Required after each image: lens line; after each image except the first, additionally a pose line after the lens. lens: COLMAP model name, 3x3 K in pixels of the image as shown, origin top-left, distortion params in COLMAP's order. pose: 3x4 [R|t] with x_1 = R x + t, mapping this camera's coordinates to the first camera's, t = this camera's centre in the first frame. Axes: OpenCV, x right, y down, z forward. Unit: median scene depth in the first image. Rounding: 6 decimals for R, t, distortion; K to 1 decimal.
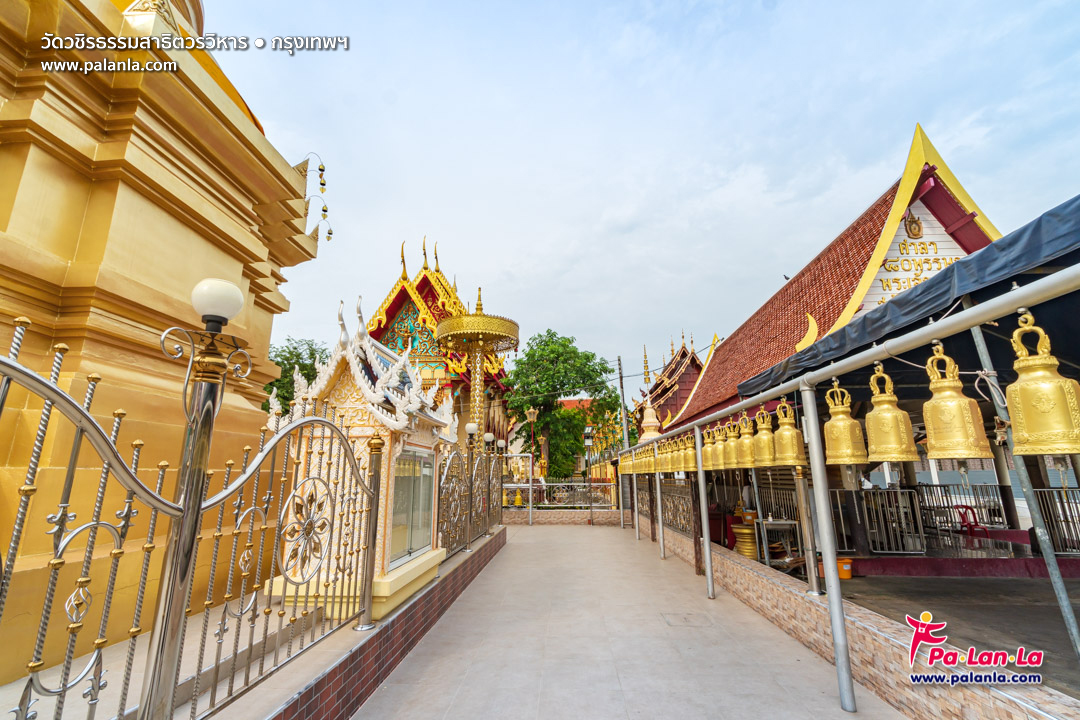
lens RADIAL K [[498.4, 0, 540.0], [0, 498.4, 360.0], [0, 0, 1]] dist [0.000384, 0.000045]
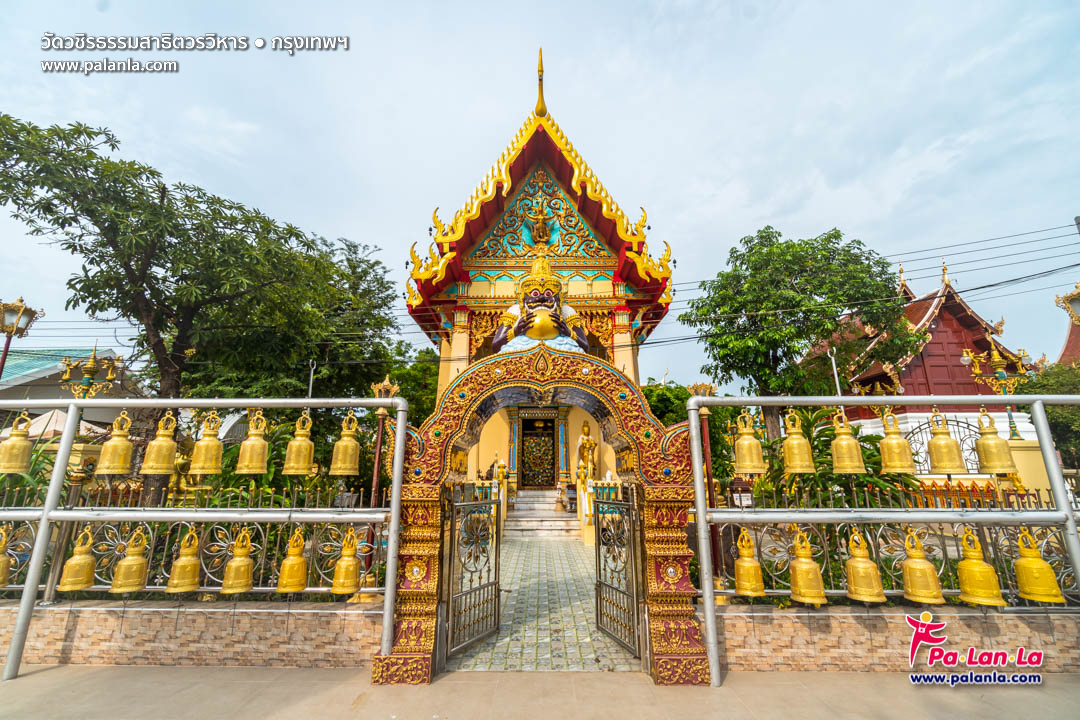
lens RADIAL K [[498.4, 0, 540.0], [0, 498.4, 360.0], [0, 0, 1]] dist [0.000384, 0.000045]
pose [[0.998937, 0.017534, 0.042641, -0.294008], [-0.016762, 0.999690, -0.018400, 0.118057], [-0.042951, 0.017666, 0.998921, 0.462064]]
